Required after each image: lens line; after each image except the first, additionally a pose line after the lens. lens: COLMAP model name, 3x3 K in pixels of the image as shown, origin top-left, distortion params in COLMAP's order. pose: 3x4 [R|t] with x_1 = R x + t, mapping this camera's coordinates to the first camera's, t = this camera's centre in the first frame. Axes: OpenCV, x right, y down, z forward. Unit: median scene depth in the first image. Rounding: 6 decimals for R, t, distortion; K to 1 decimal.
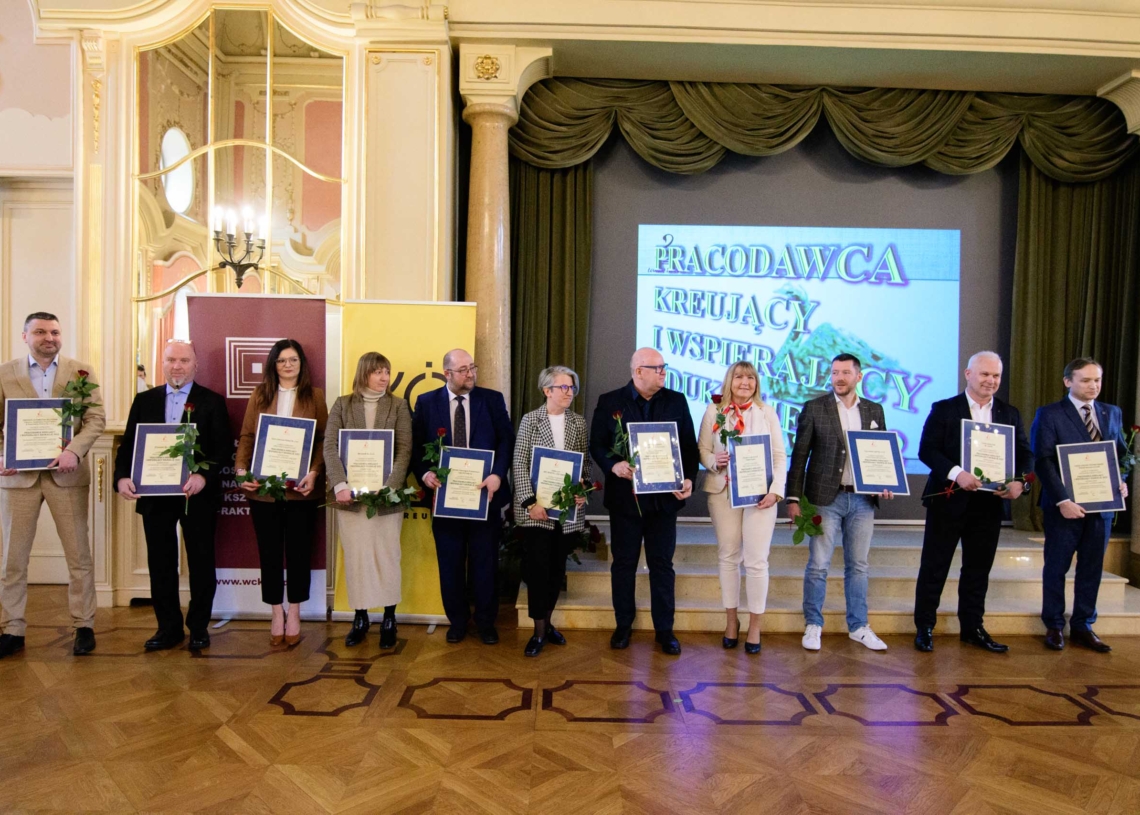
lens RADIAL K [[753.8, 0, 586.8], [0, 753.8, 406.4], [0, 0, 1]] dist [-0.004683, -0.002319]
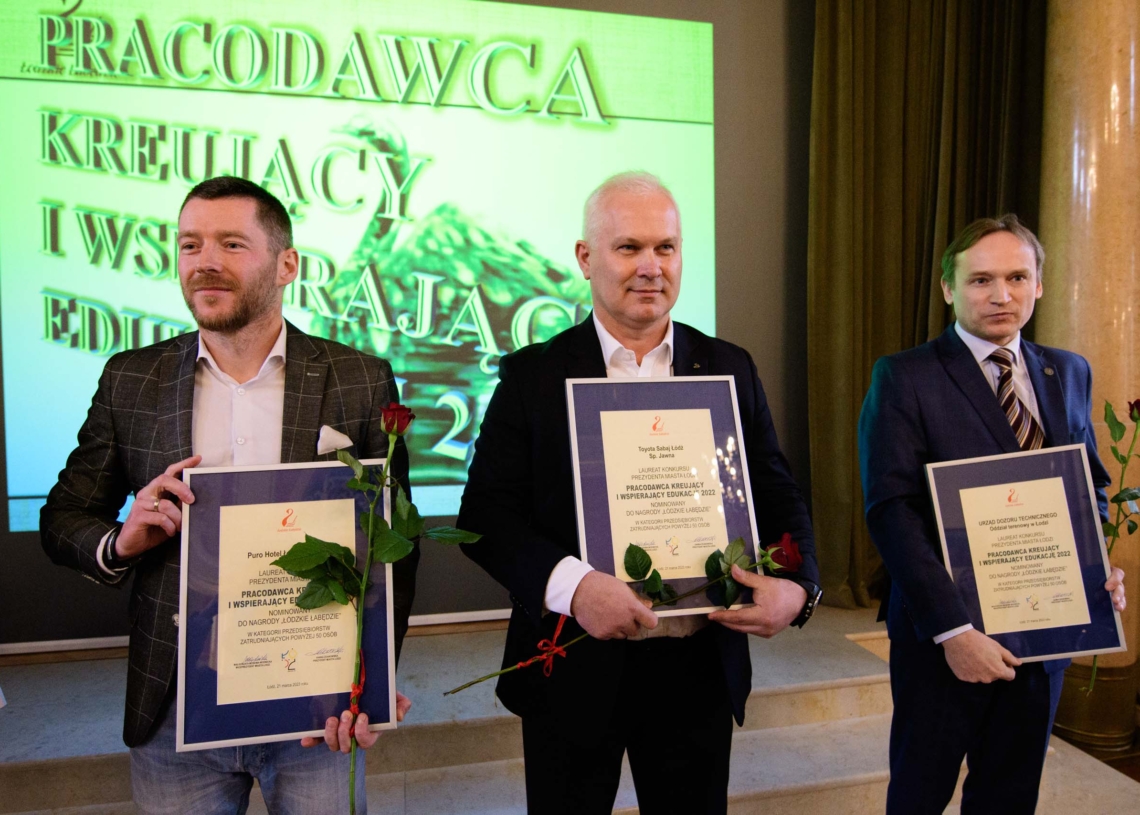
lens RADIAL K [[734.1, 0, 570.0], [0, 734.1, 407.5], [0, 0, 1]] dist [-0.009198, -0.004374]
pose [[0.980584, -0.030773, 0.193672, 0.328269], [0.025985, 0.999292, 0.027211, 0.008781], [-0.194372, -0.021650, 0.980689, 0.581768]]
